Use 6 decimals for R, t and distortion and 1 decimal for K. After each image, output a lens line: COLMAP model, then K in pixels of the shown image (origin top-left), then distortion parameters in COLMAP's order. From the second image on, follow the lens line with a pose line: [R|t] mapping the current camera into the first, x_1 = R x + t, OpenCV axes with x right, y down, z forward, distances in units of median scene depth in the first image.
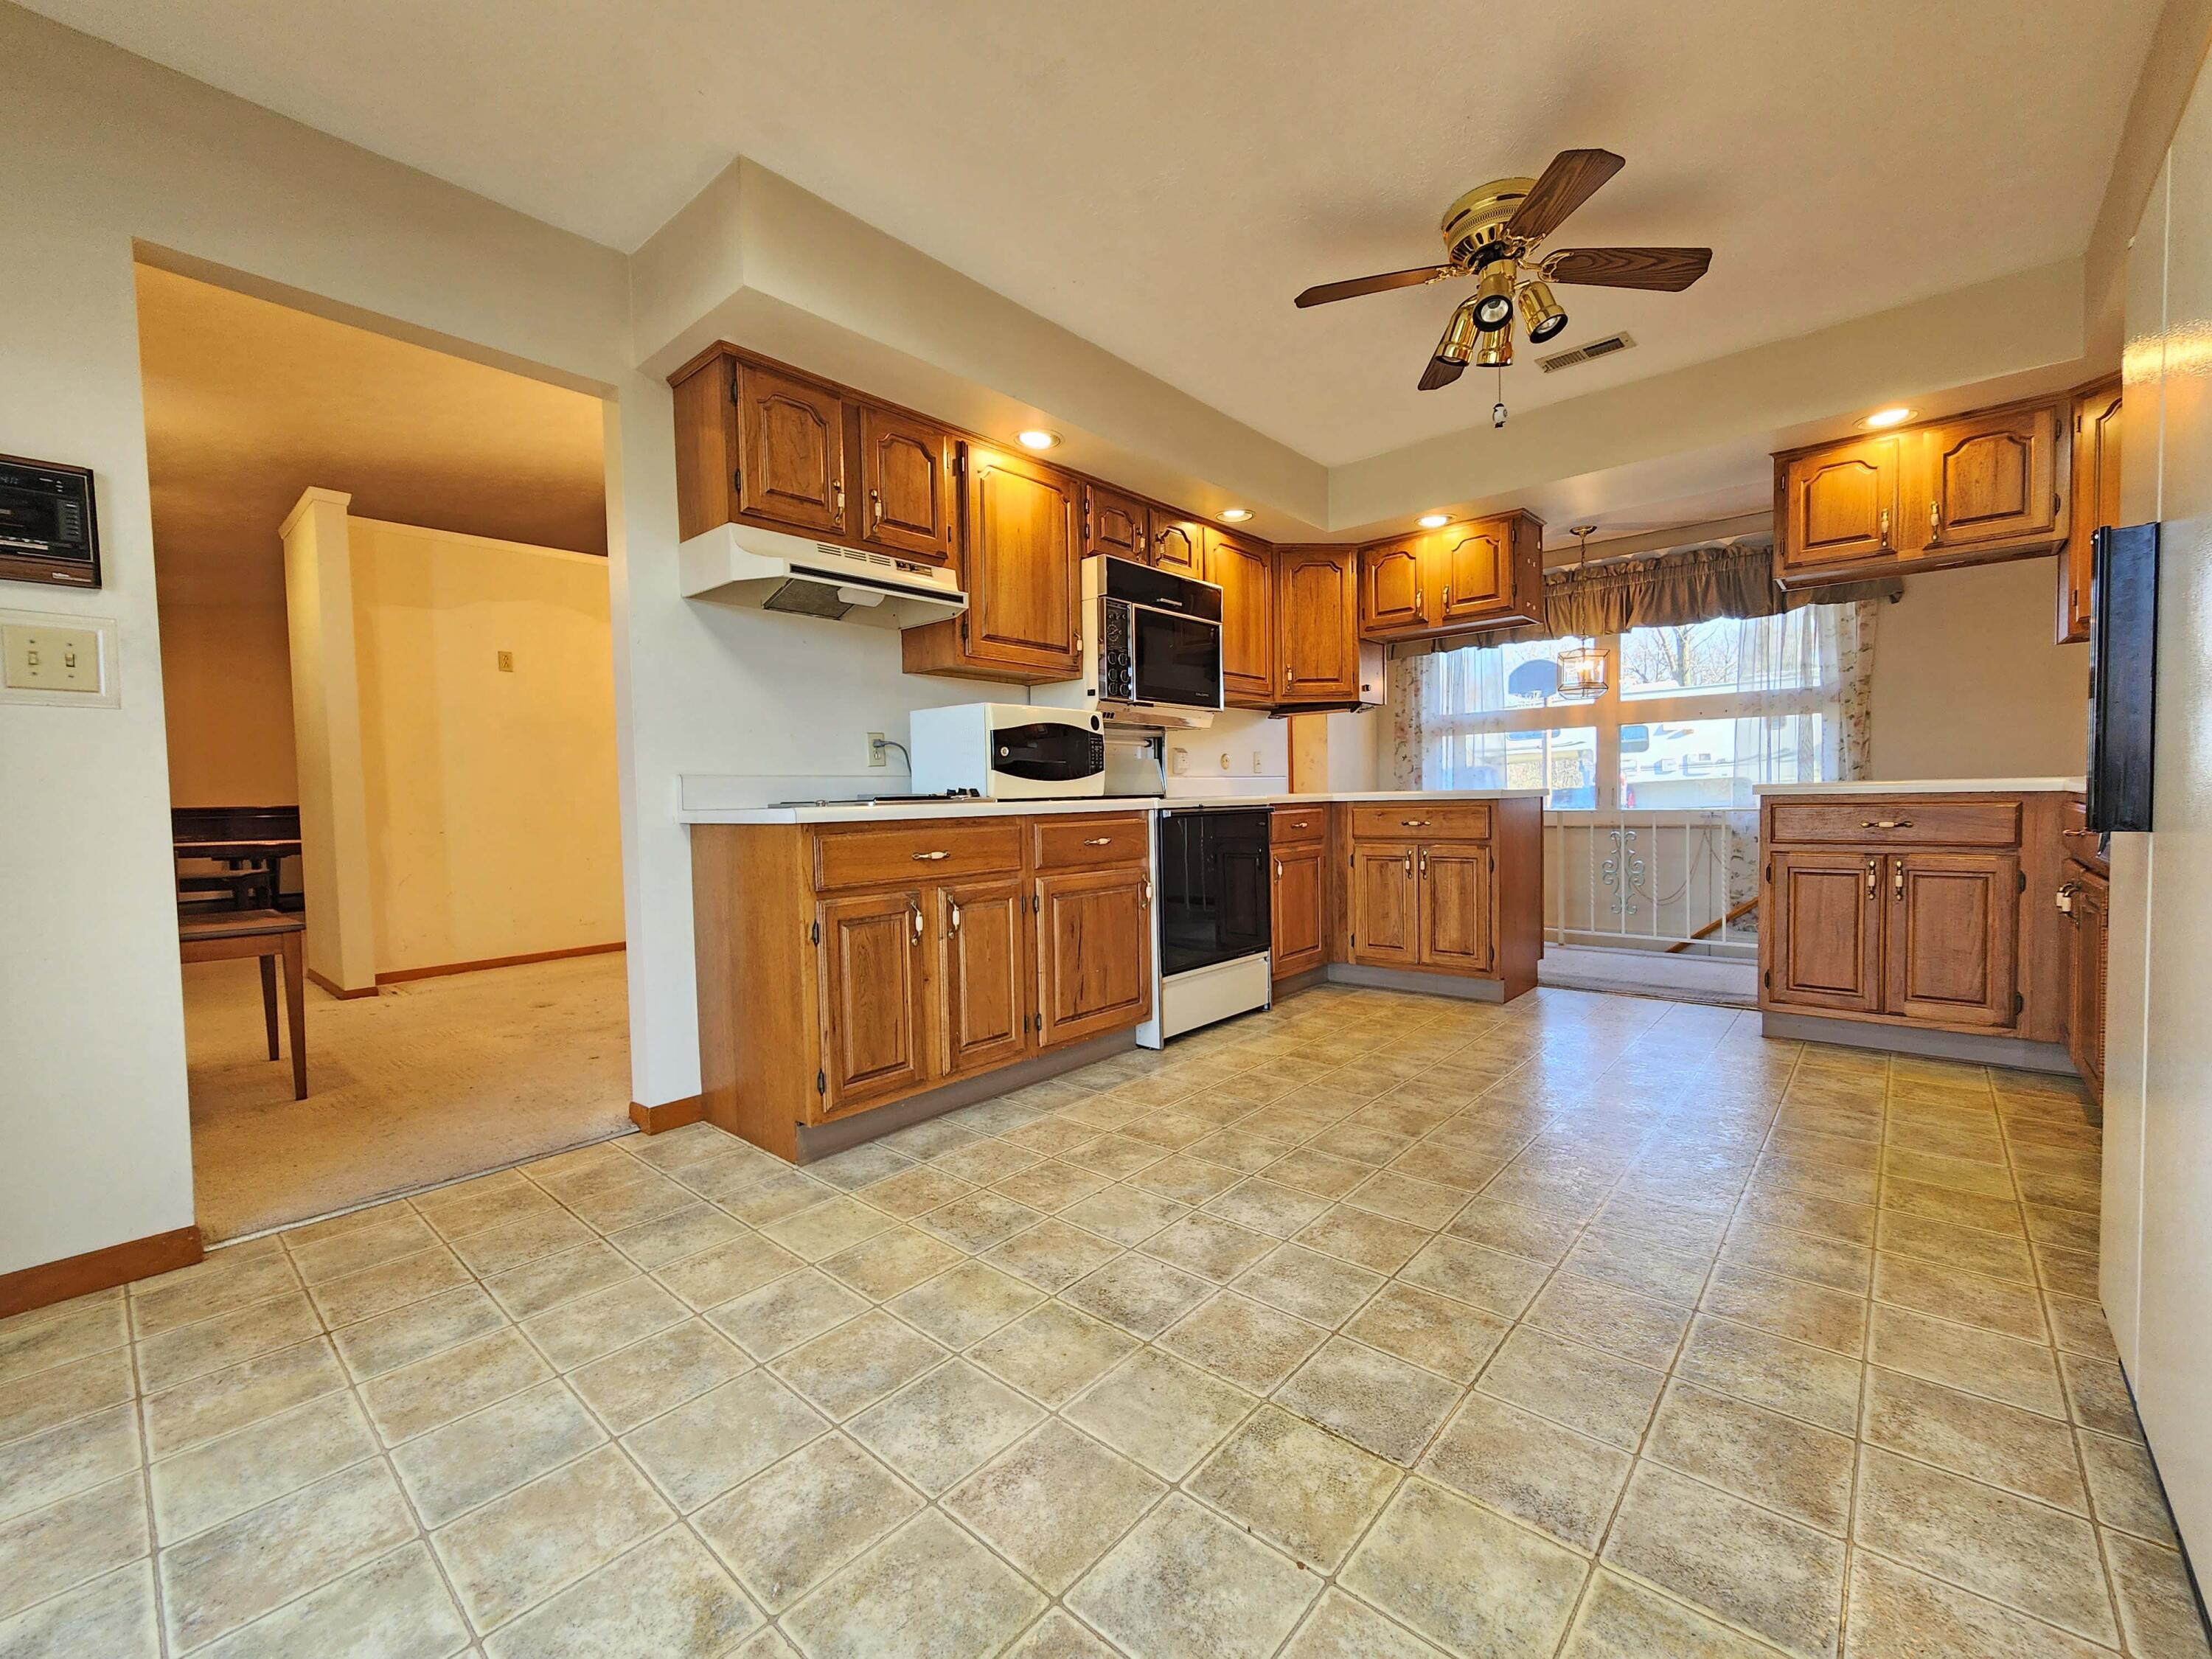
lens RADIAL K [[911.5, 0, 1104.1], [0, 911.5, 834.0], [0, 0, 1]] dist [-0.000735, 0.000142]
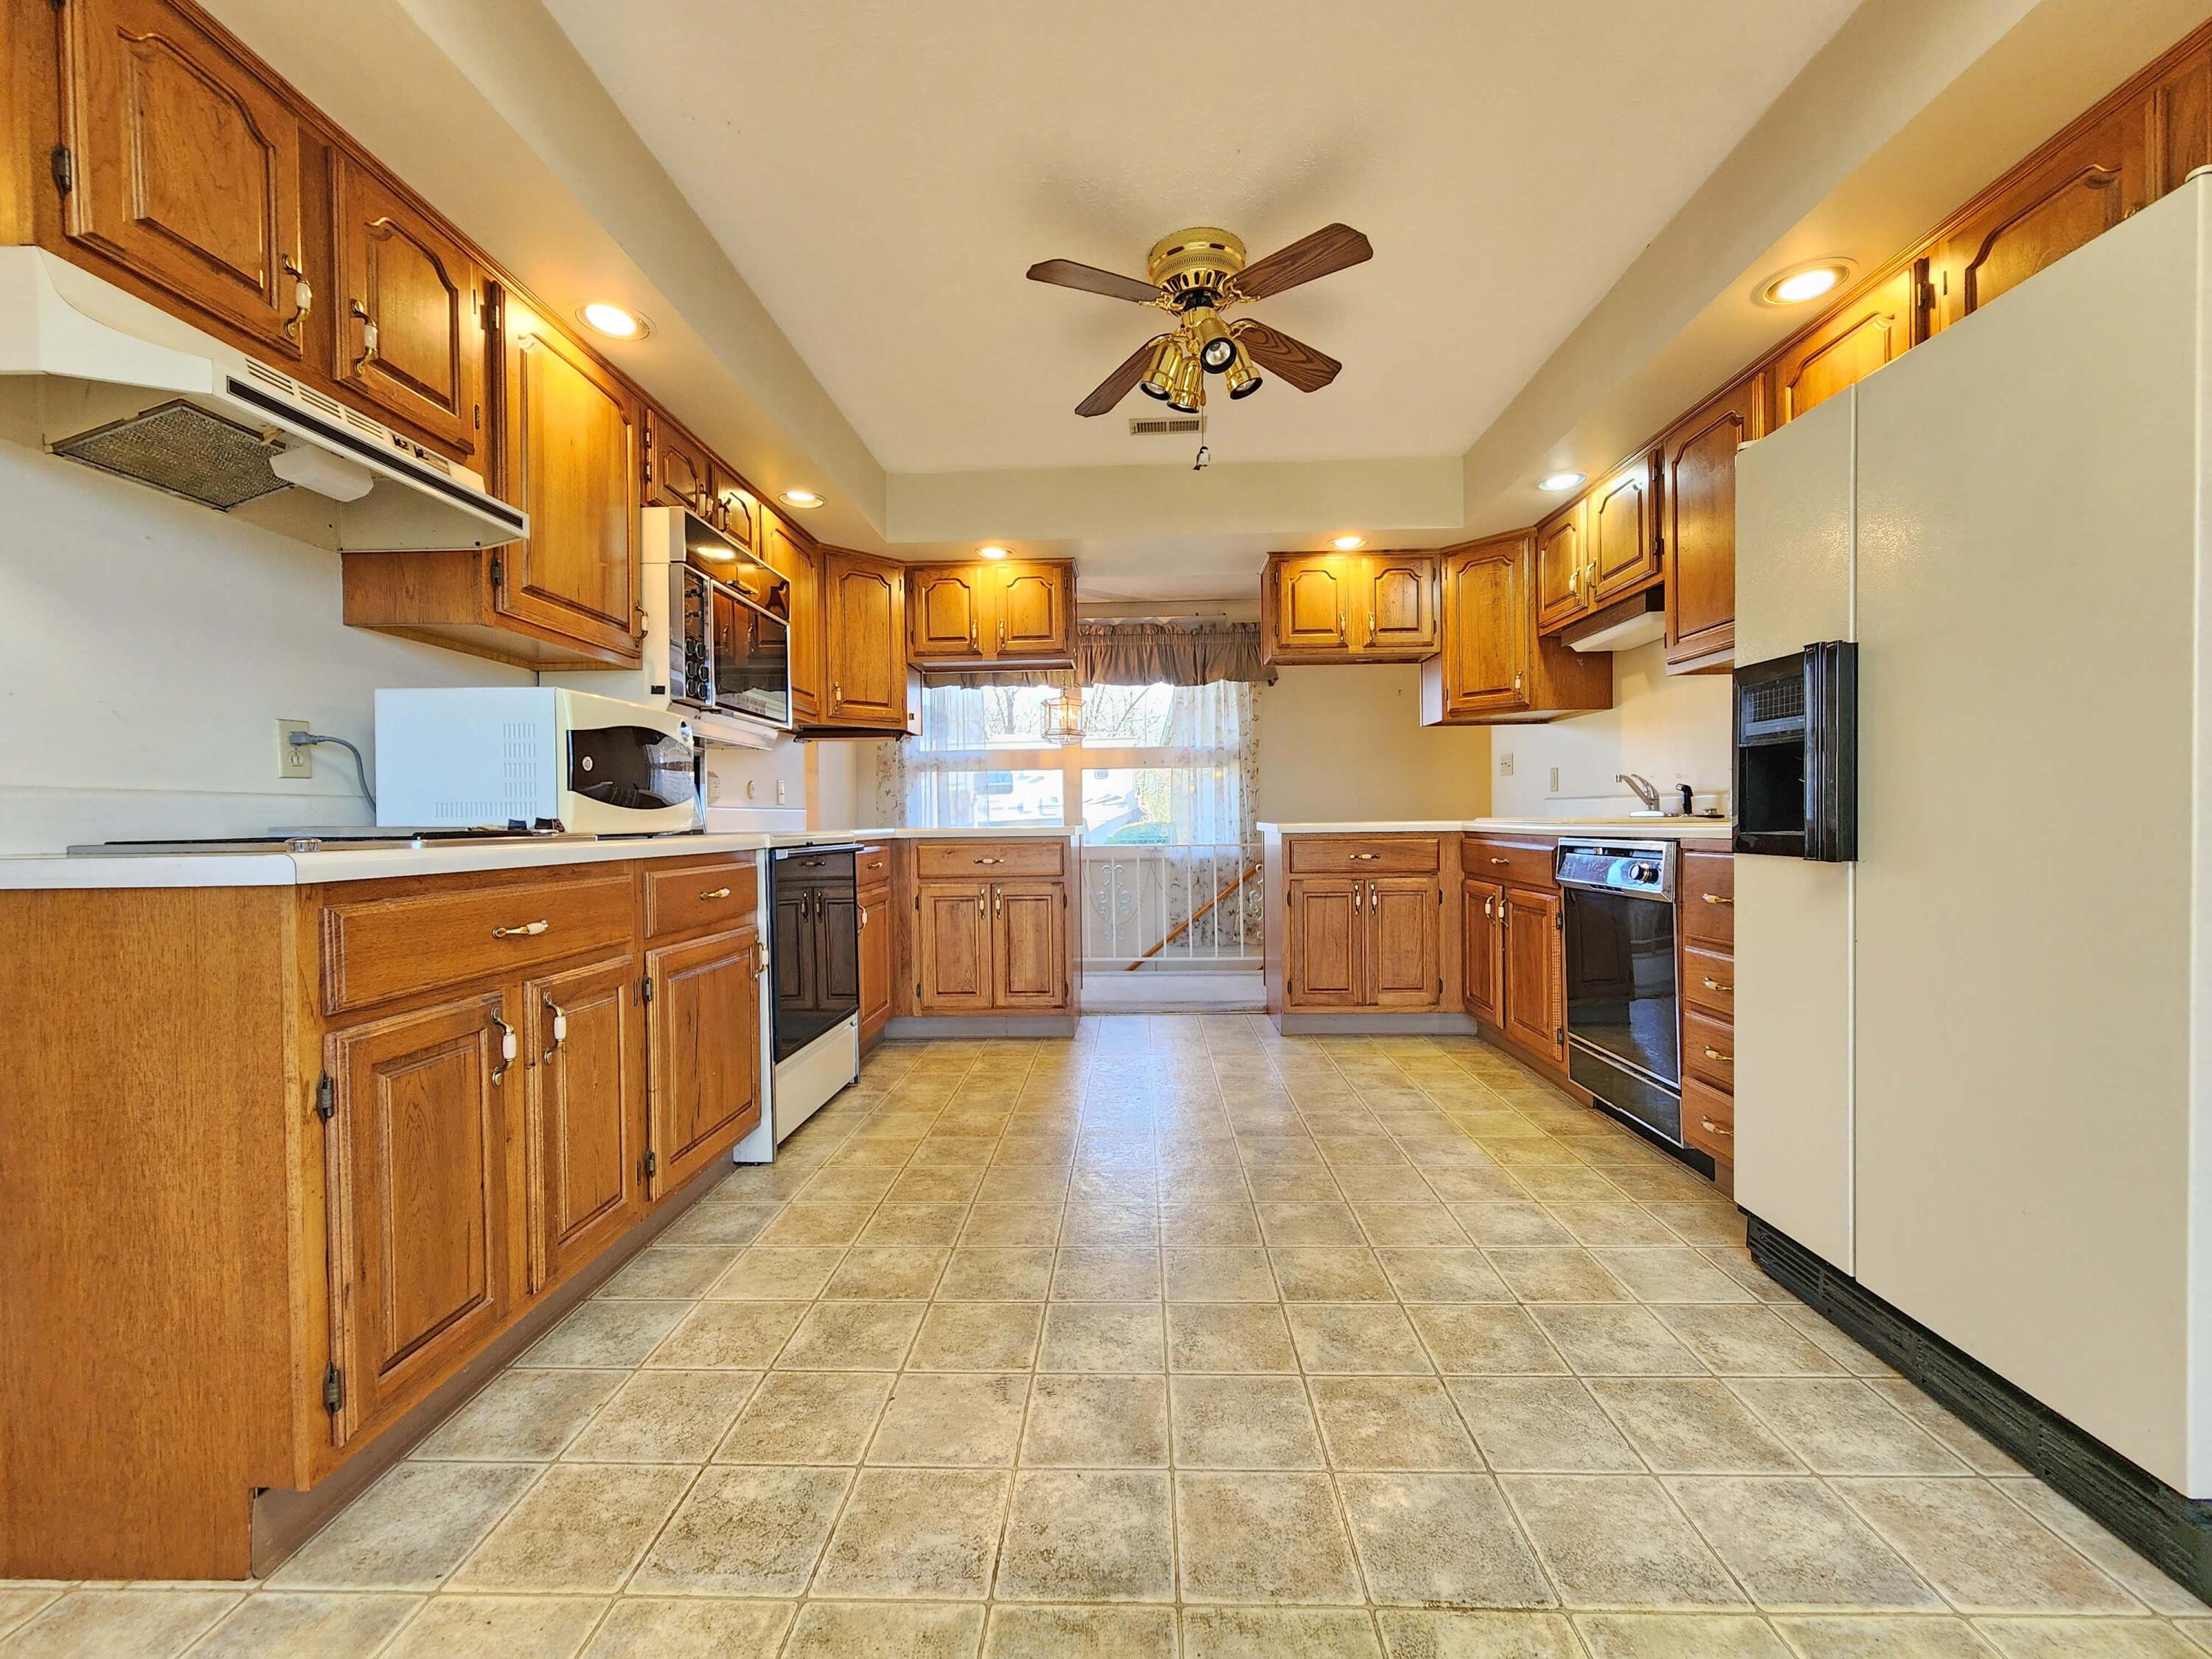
lens RADIAL K [[911.5, 0, 1111.0], [0, 911.5, 831.6], [0, 0, 1]] dist [-0.000735, 0.000142]
pose [[0.768530, 0.003712, 0.639803, -0.271296], [0.023100, 0.999170, -0.033545, -0.011645], [-0.639397, 0.040560, 0.767806, 0.282375]]
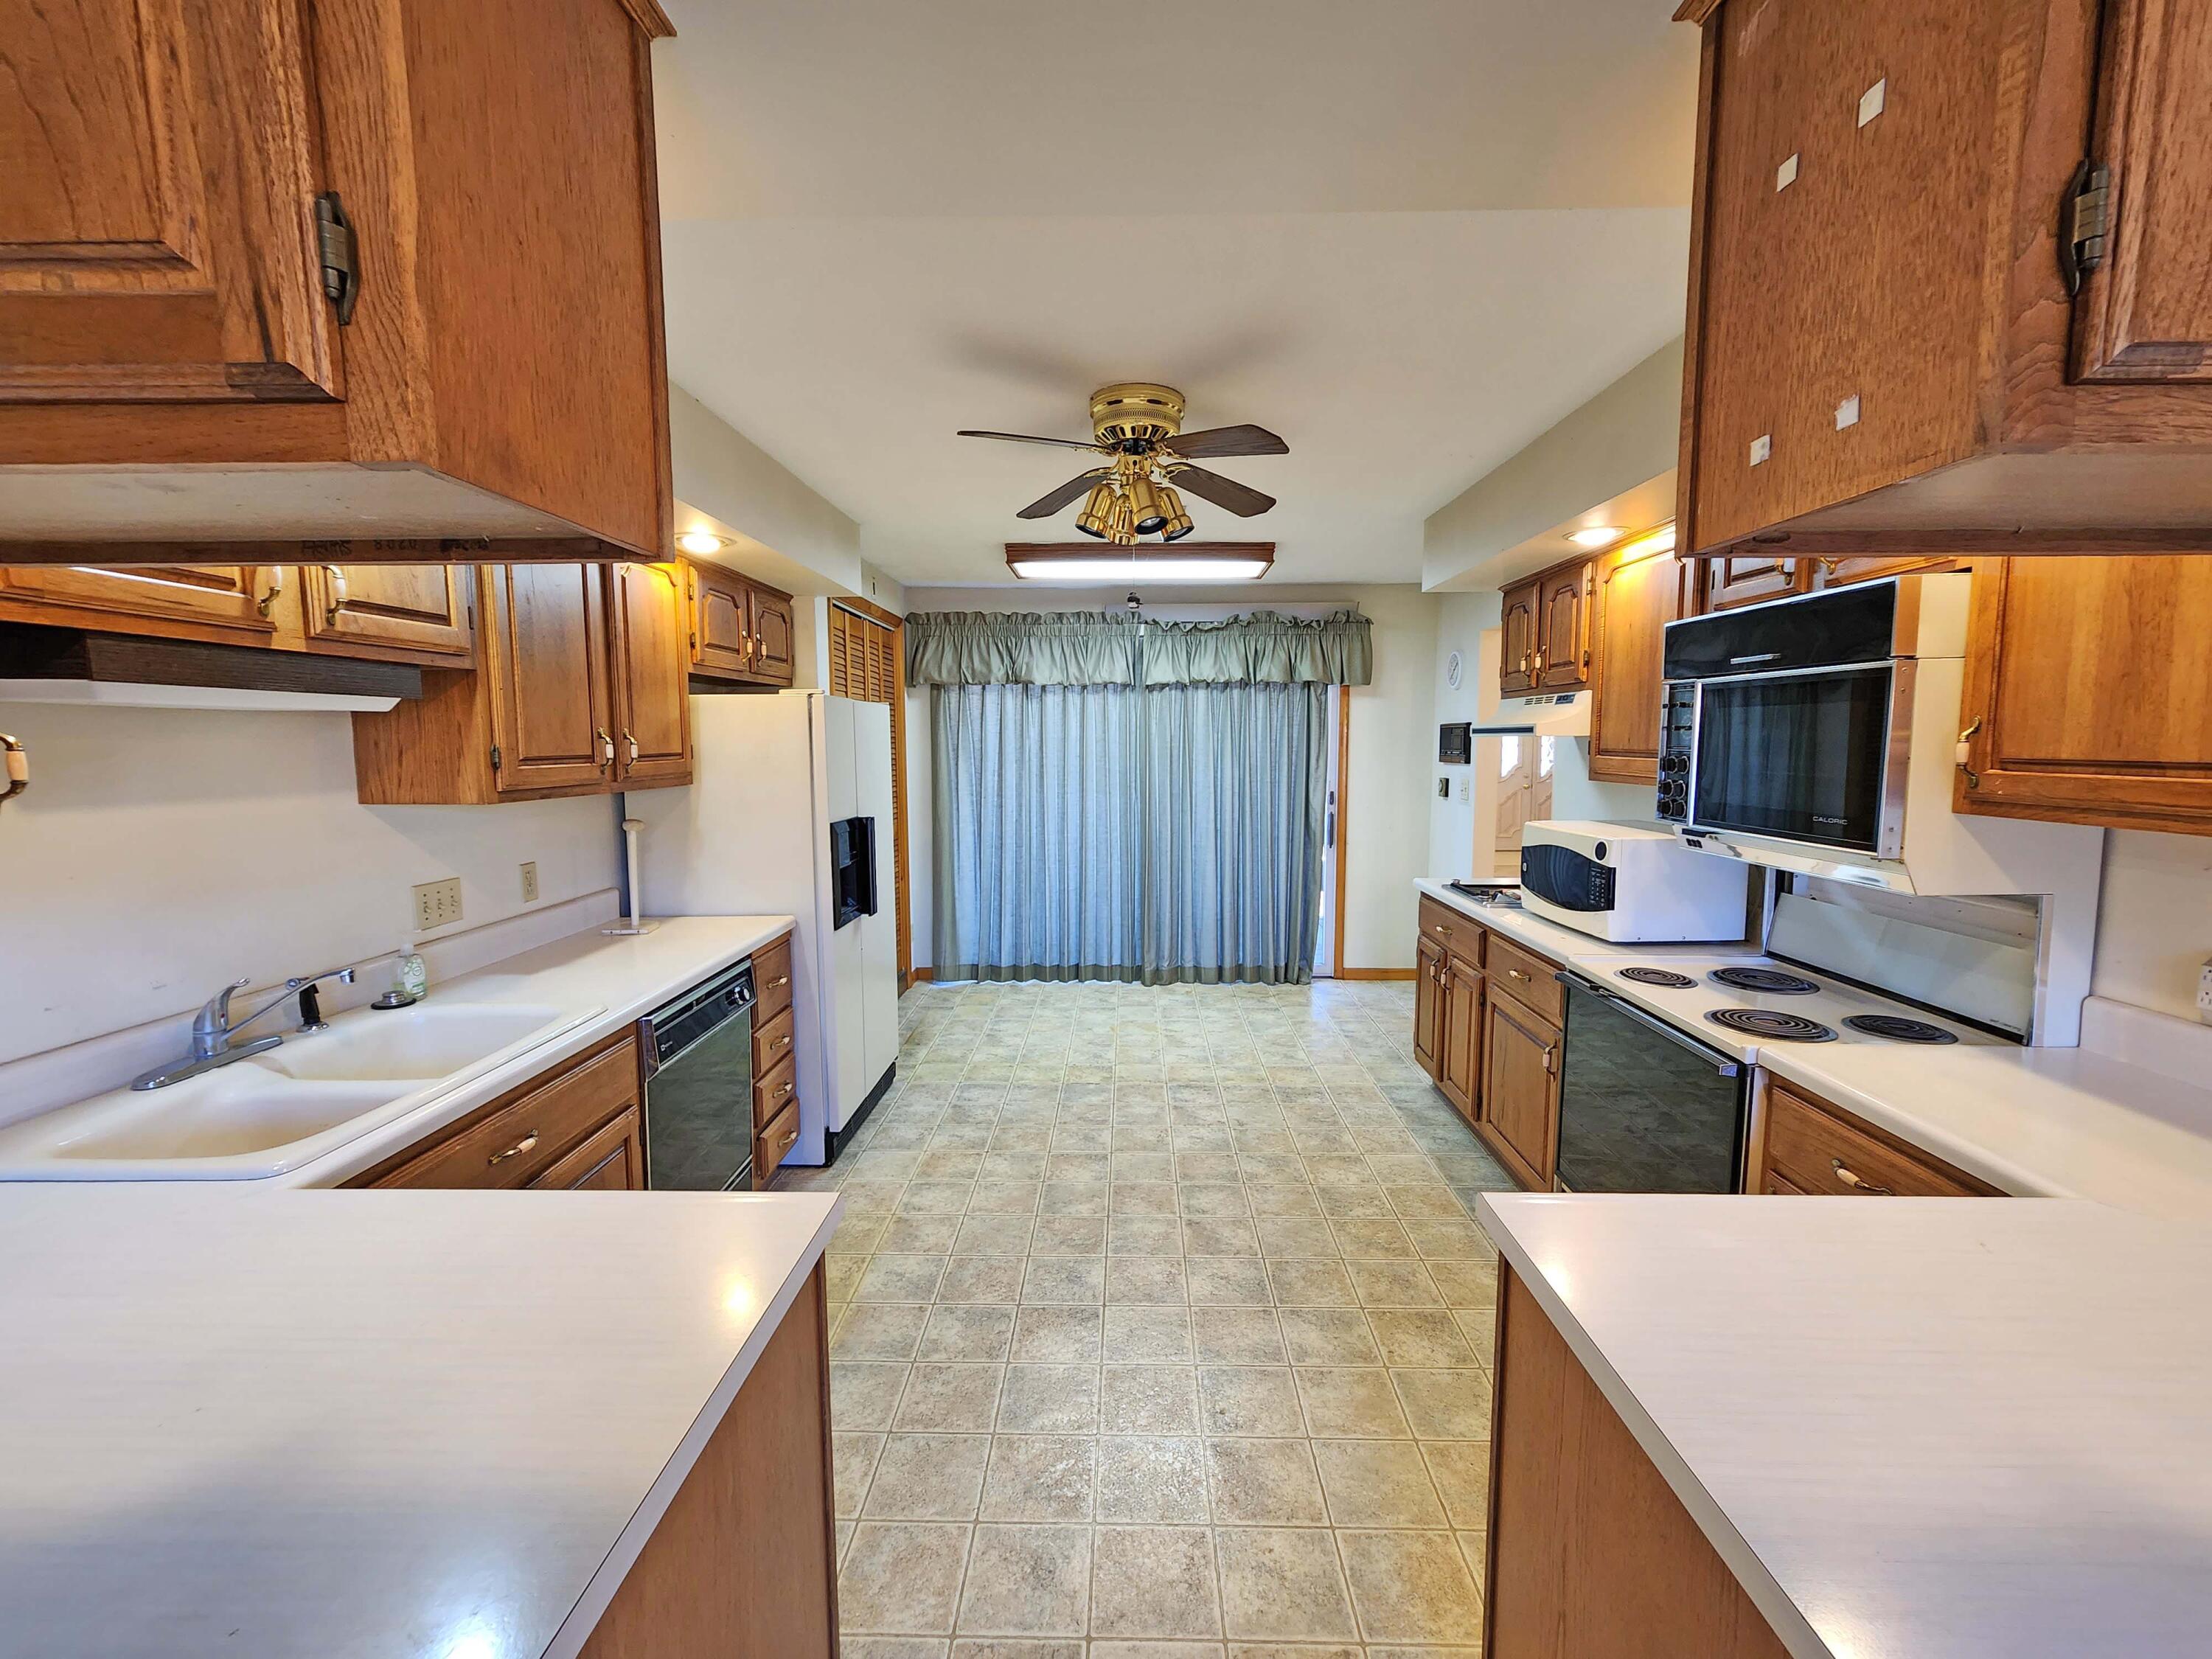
lens RADIAL K [[911.5, 0, 1113.2], [0, 911.5, 827.8], [0, 0, 1]] dist [-0.000735, 0.000142]
pose [[-0.760399, 0.088835, -0.643352, 1.073763], [-0.006403, 0.989527, 0.144204, -0.325370], [0.649424, 0.113772, -0.751867, 1.681094]]
